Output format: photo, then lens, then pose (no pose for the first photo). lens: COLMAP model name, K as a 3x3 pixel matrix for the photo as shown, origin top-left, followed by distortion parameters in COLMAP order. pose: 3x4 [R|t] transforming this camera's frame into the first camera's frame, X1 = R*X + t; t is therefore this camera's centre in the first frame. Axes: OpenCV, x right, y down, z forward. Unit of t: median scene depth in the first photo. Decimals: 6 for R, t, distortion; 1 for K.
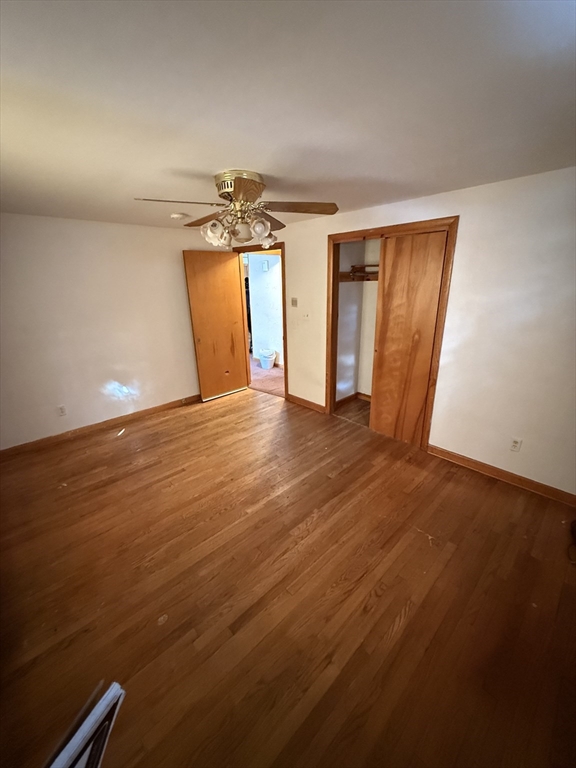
lens RADIAL K [[304.9, 0, 288.5], [0, 304.9, 383.1], [0, 0, 1]] dist [-0.000667, -0.000195]
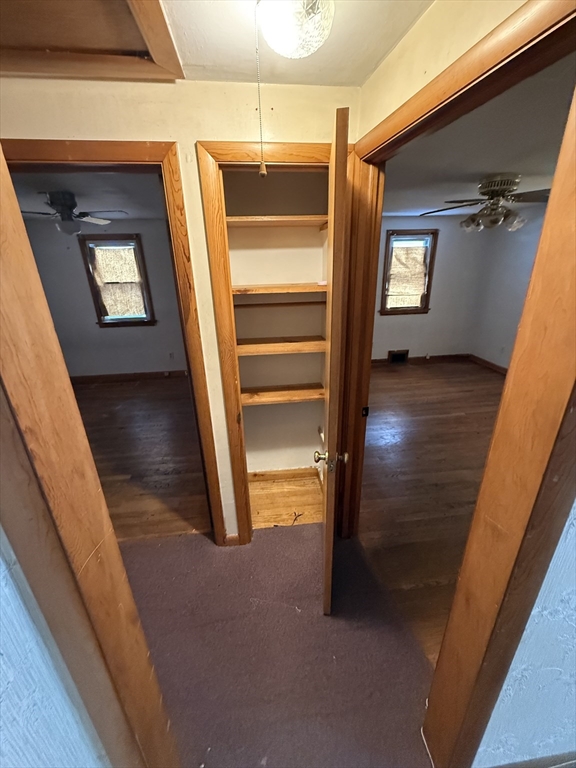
lens RADIAL K [[304.9, 0, 288.5], [0, 304.9, 383.1], [0, 0, 1]] dist [-0.000667, -0.000195]
pose [[-0.798854, -0.172754, 0.576184, -0.229513], [0.237484, 0.789483, 0.565967, -0.622313], [-0.552660, 0.588960, -0.589655, 1.860242]]
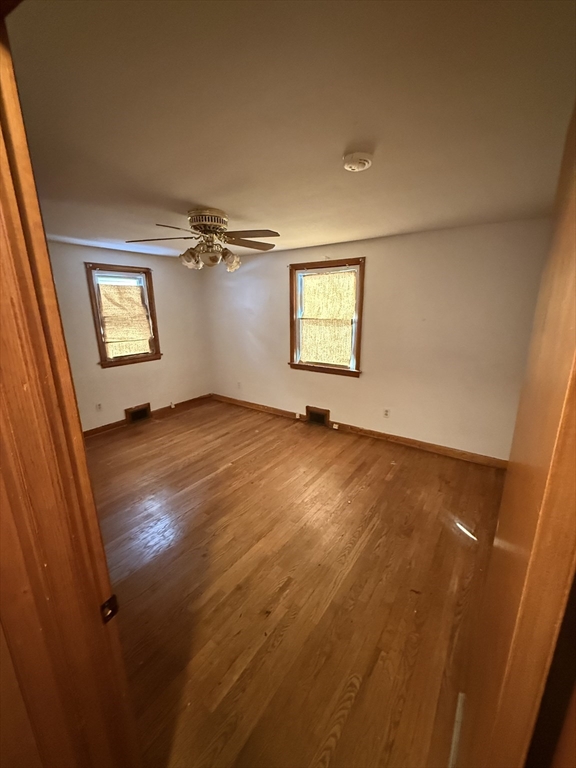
lens RADIAL K [[304.9, 0, 288.5], [0, 304.9, 383.1], [0, 0, 1]] dist [-0.000667, -0.000195]
pose [[-0.980753, 0.079418, -0.178374, -0.139422], [-0.031549, 0.837085, 0.546162, -0.522054], [0.192689, 0.541277, -0.818468, 1.608355]]
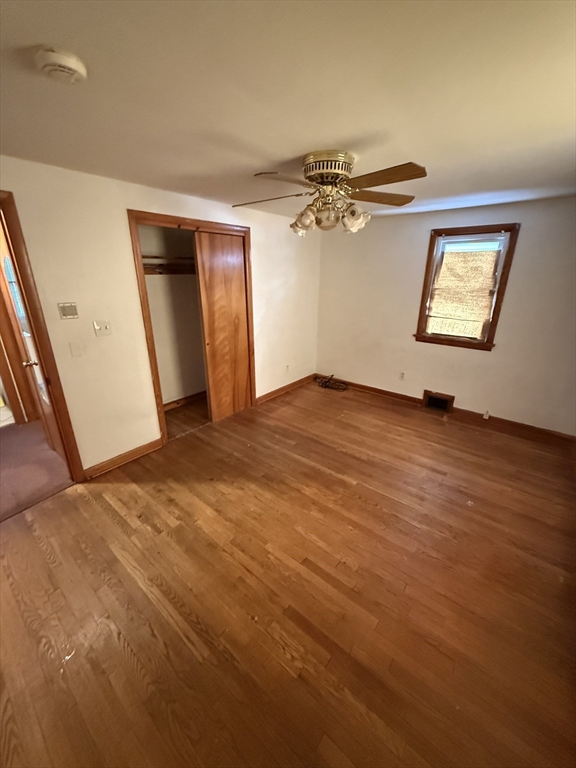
lens RADIAL K [[304.9, 0, 288.5], [0, 304.9, 383.1], [0, 0, 1]] dist [-0.000667, -0.000195]
pose [[-0.126888, -0.319863, 0.938929, -0.828557], [0.317771, 0.883583, 0.343952, -0.286386], [-0.939639, 0.342008, -0.010473, 0.907539]]
